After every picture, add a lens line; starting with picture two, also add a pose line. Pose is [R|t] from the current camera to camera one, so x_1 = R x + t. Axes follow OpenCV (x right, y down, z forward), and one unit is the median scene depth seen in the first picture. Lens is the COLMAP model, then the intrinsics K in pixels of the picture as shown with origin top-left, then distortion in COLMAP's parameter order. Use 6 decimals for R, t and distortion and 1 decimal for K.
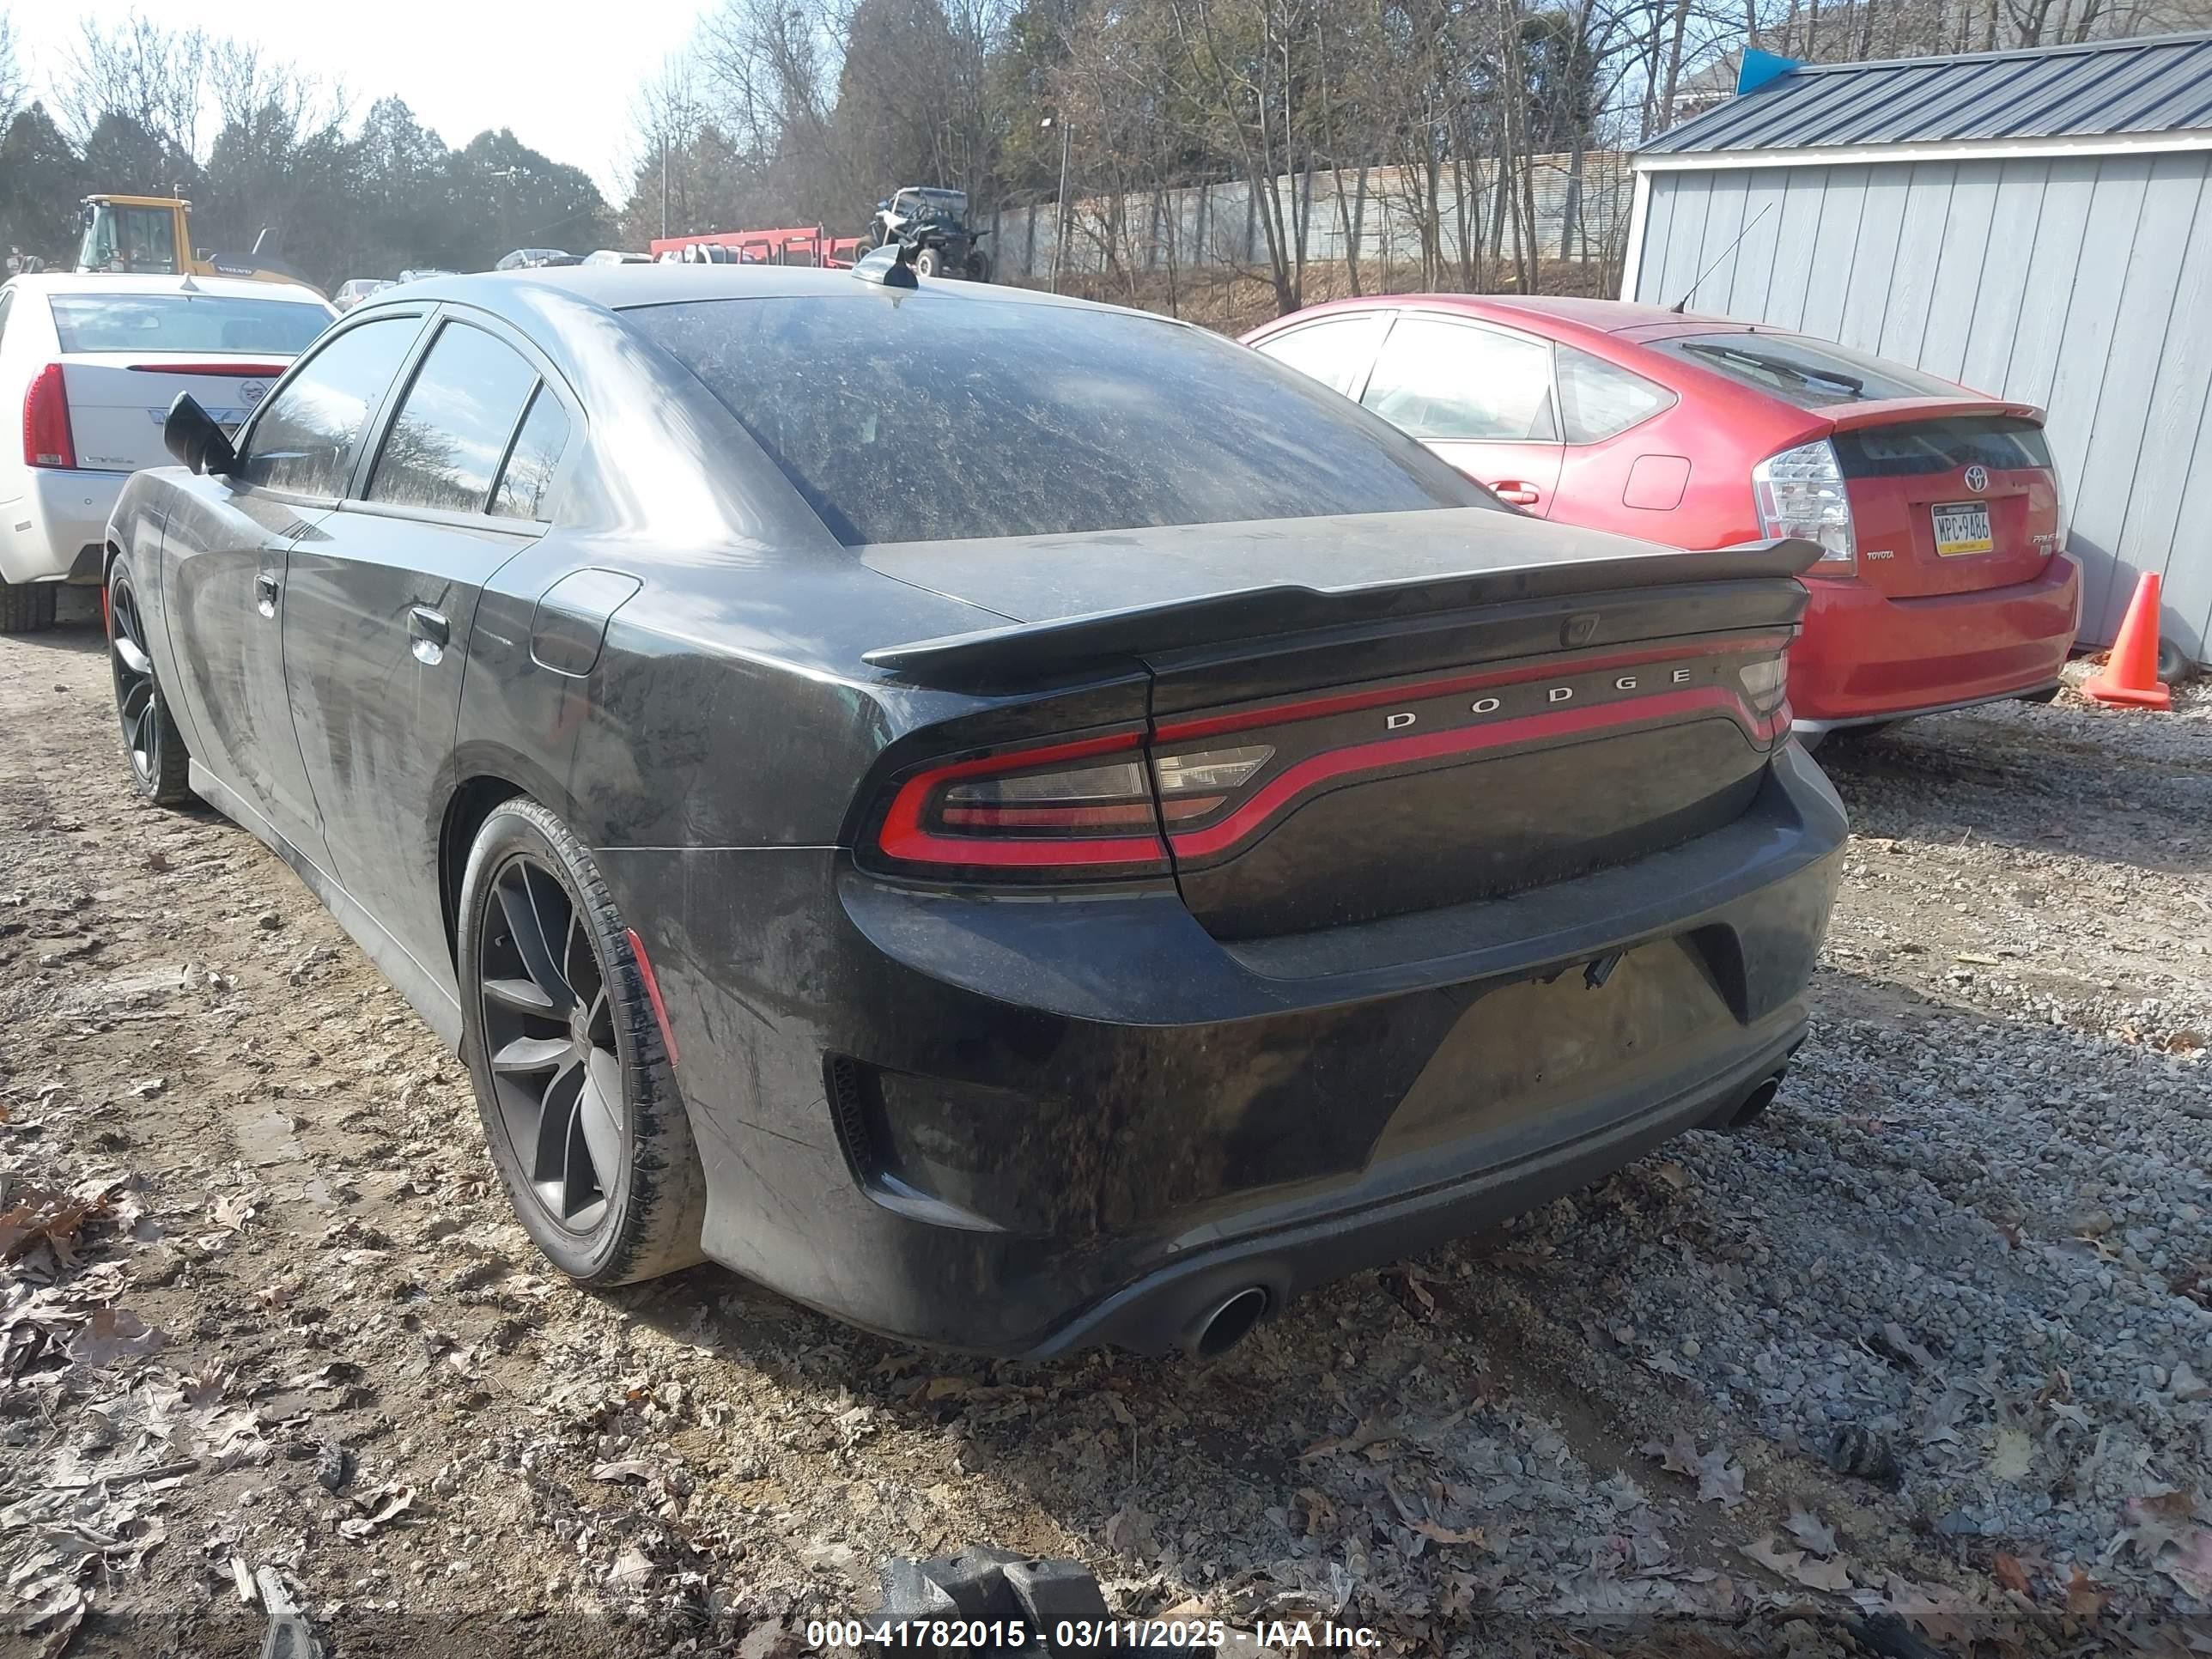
lens RADIAL K [[1771.0, 0, 1101.1], [0, 1771.0, 827.2], [0, 0, 1]] dist [0.004615, 0.011109]
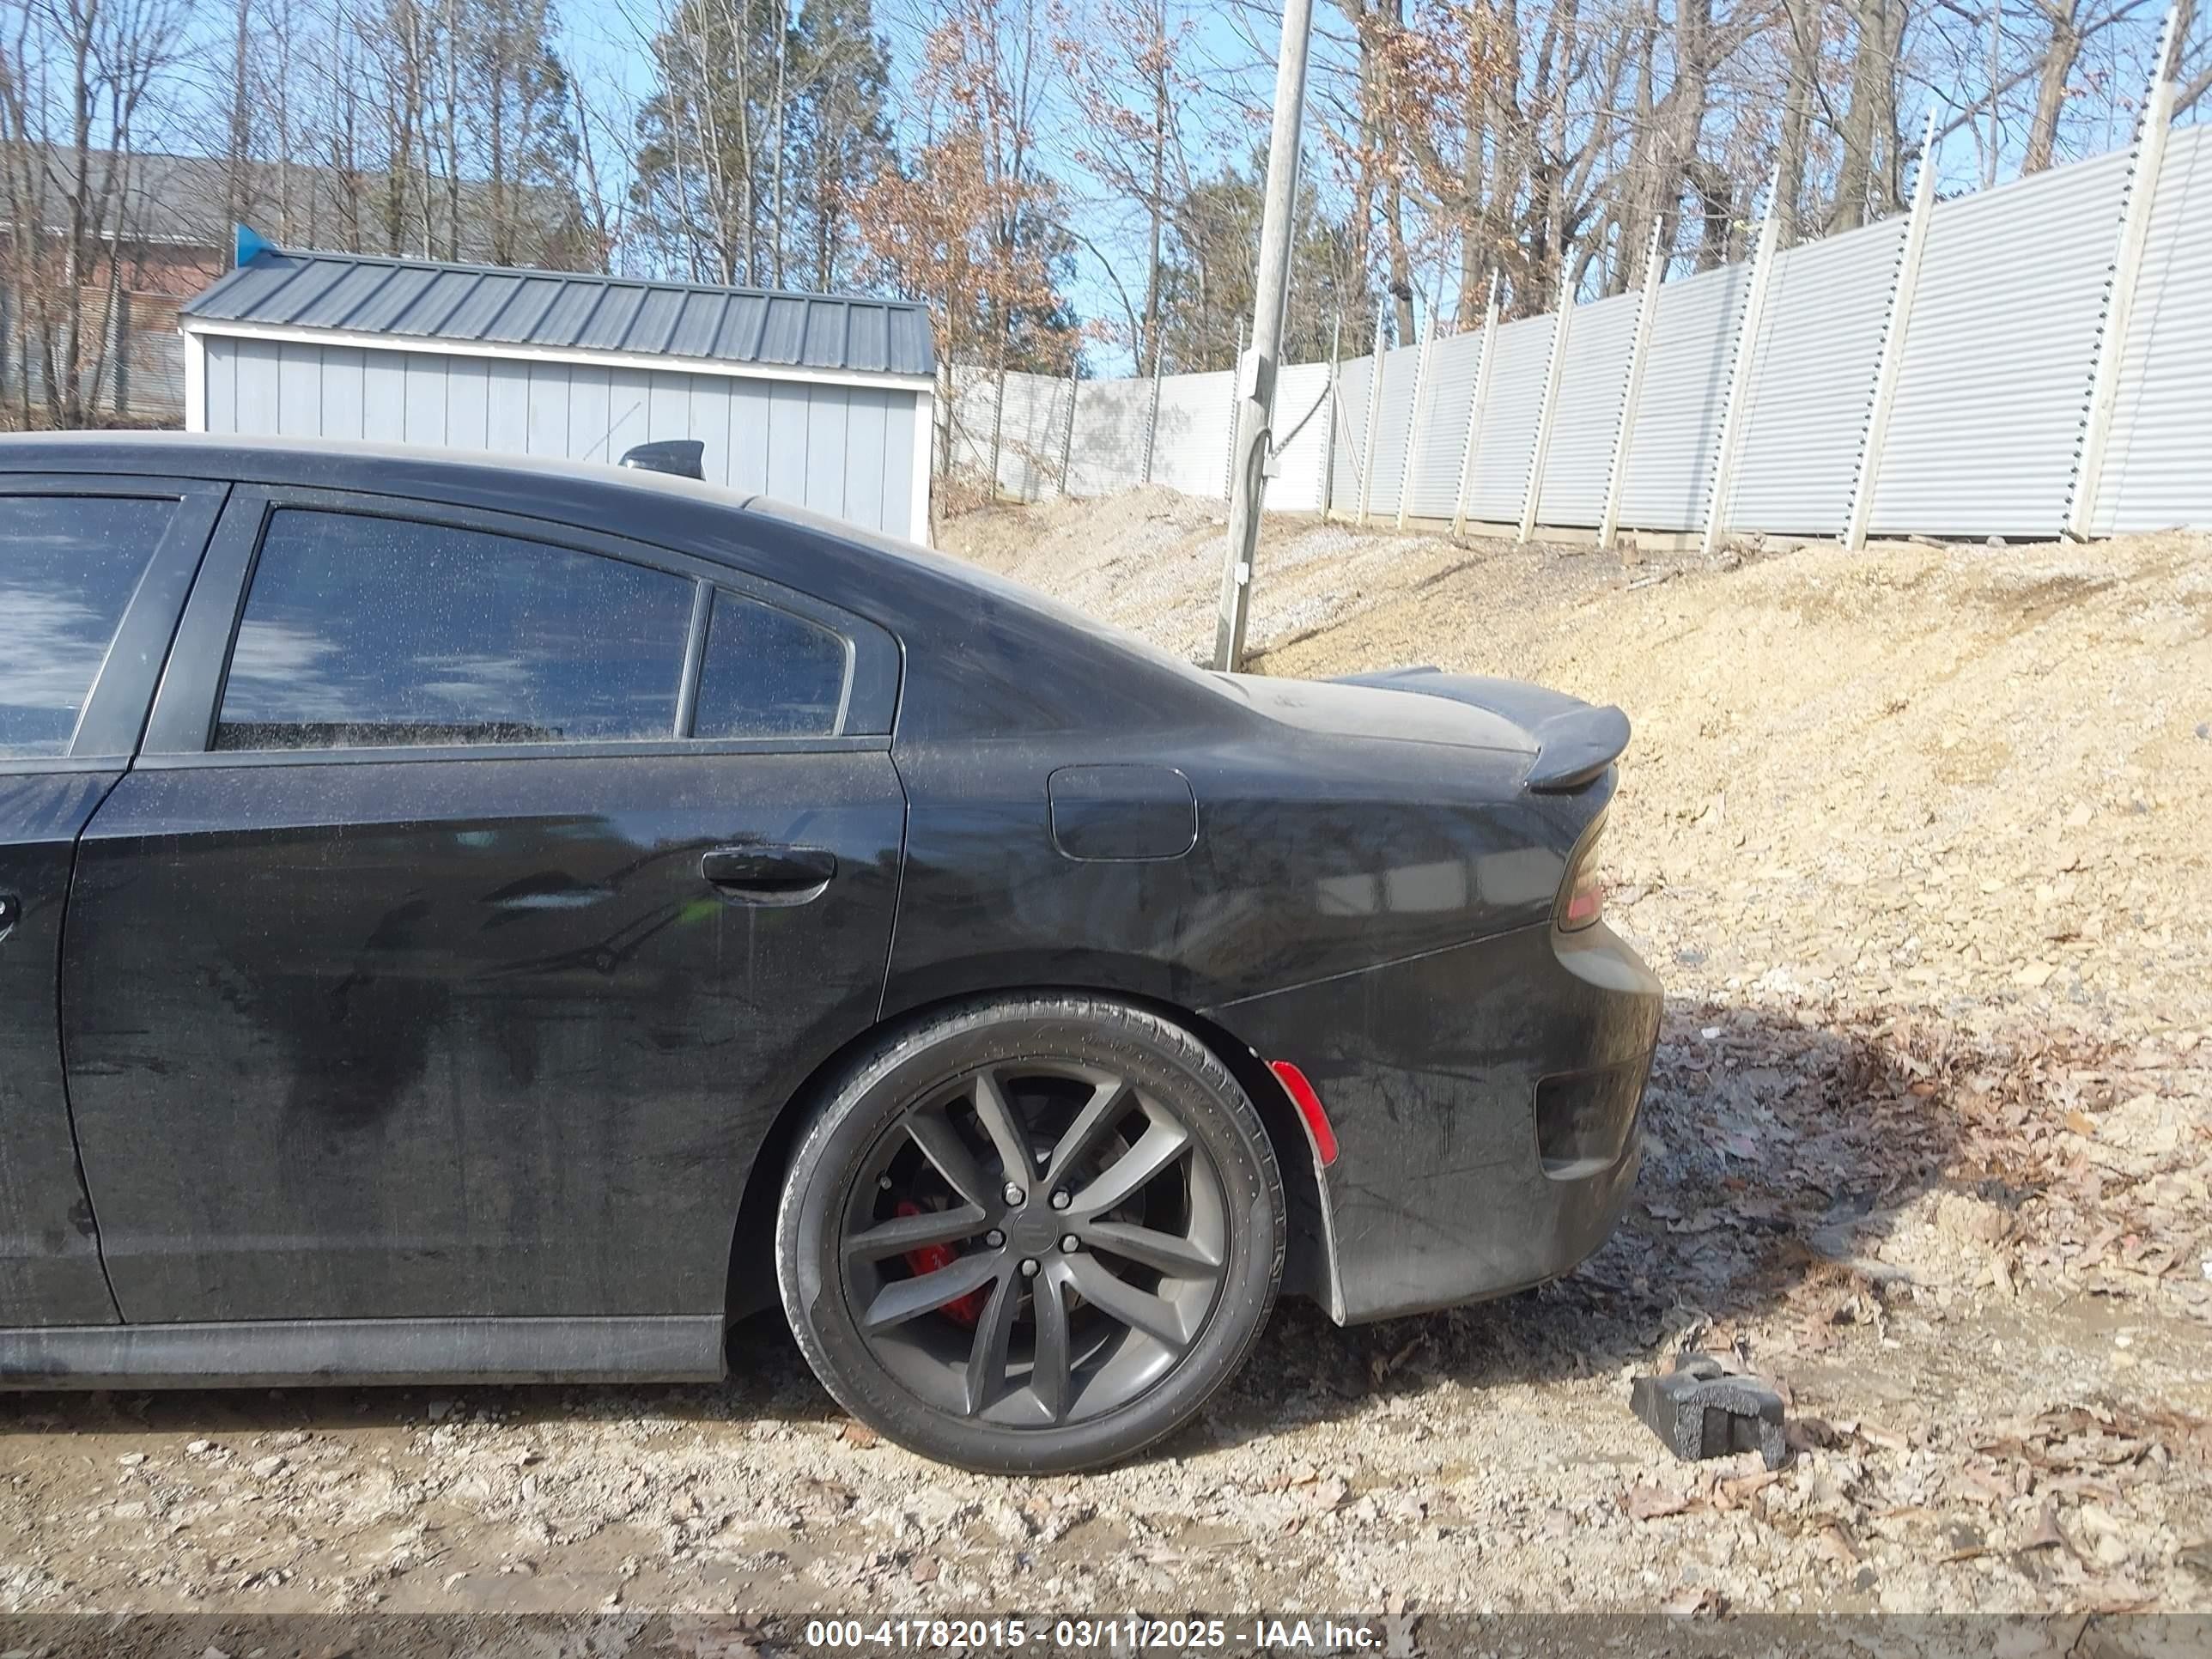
lens RADIAL K [[1707.1, 0, 1131.5], [0, 1707.1, 845.2], [0, 0, 1]] dist [0.006114, -0.015188]
pose [[0.488498, -0.153992, 0.858869, -0.544290], [0.207780, 0.976519, 0.056907, -0.071359], [-0.847465, 0.150657, 0.509024, 0.224184]]
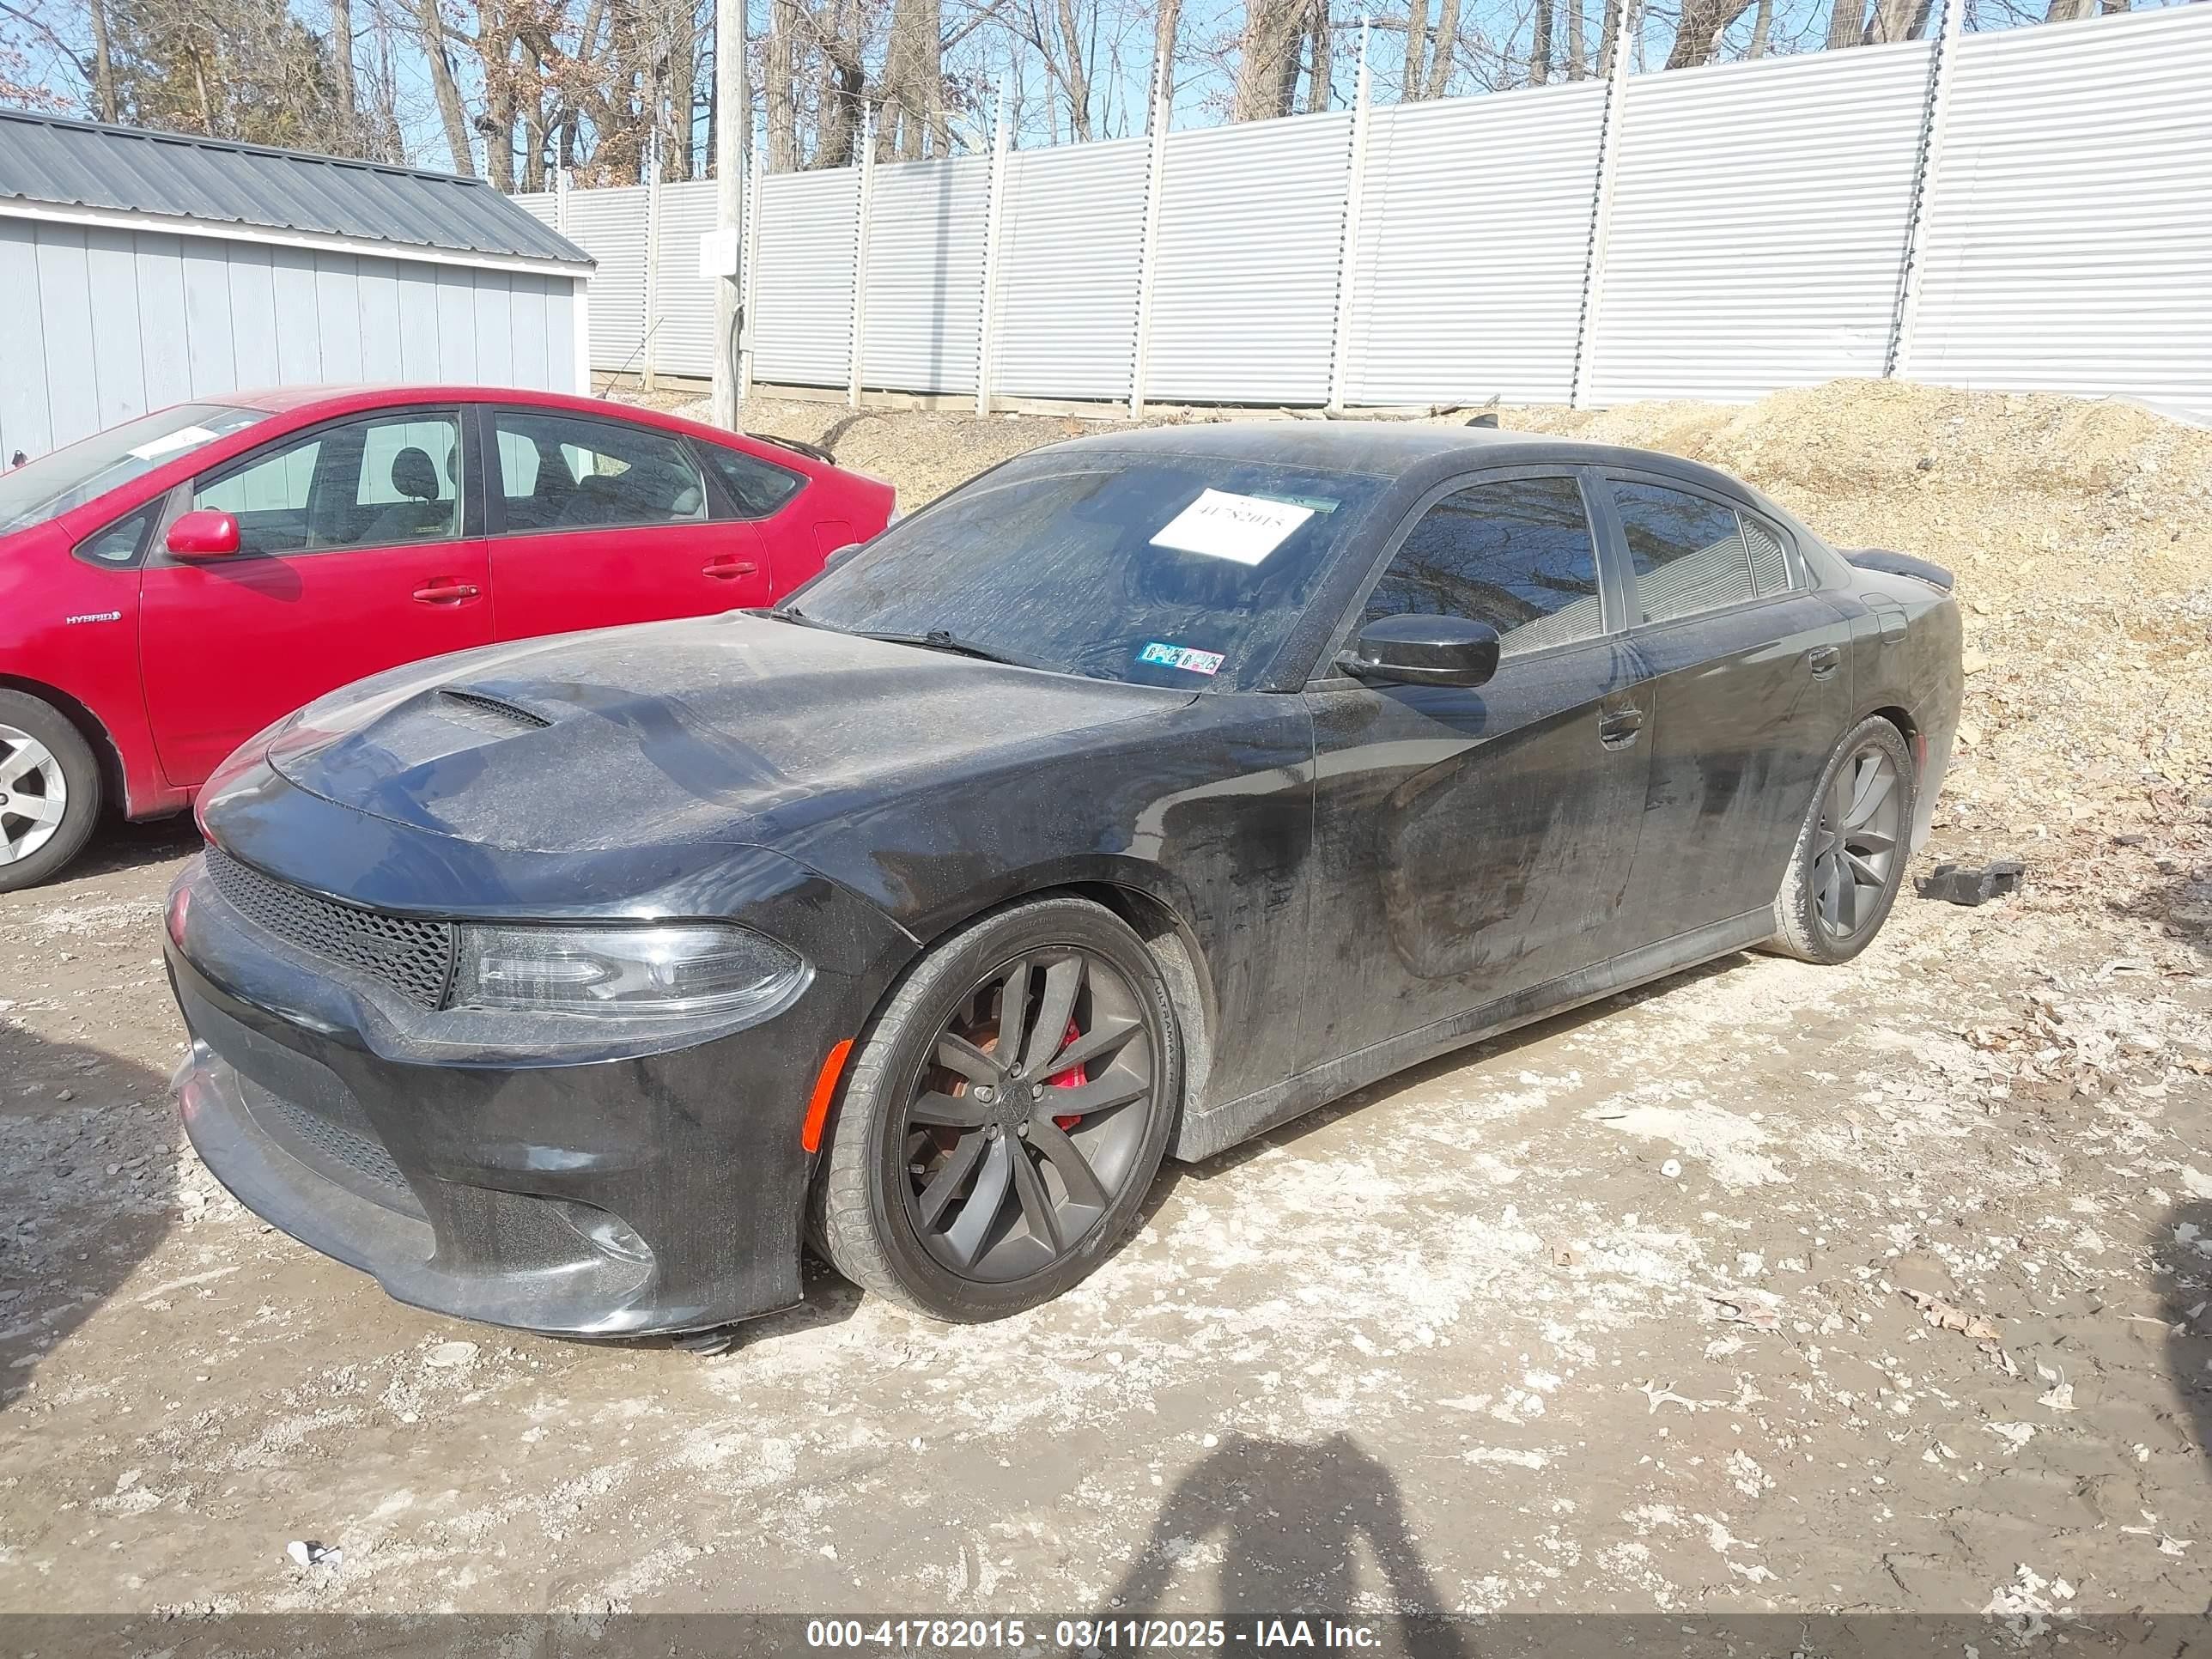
lens RADIAL K [[1714.8, 0, 1108.1], [0, 1714.8, 861.6], [0, 0, 1]] dist [0.019360, -0.004278]
pose [[-0.110249, -0.272415, 0.955843, -1.042050], [0.238870, 0.926255, 0.291534, -0.312536], [-0.964773, 0.260463, -0.037047, 0.957800]]
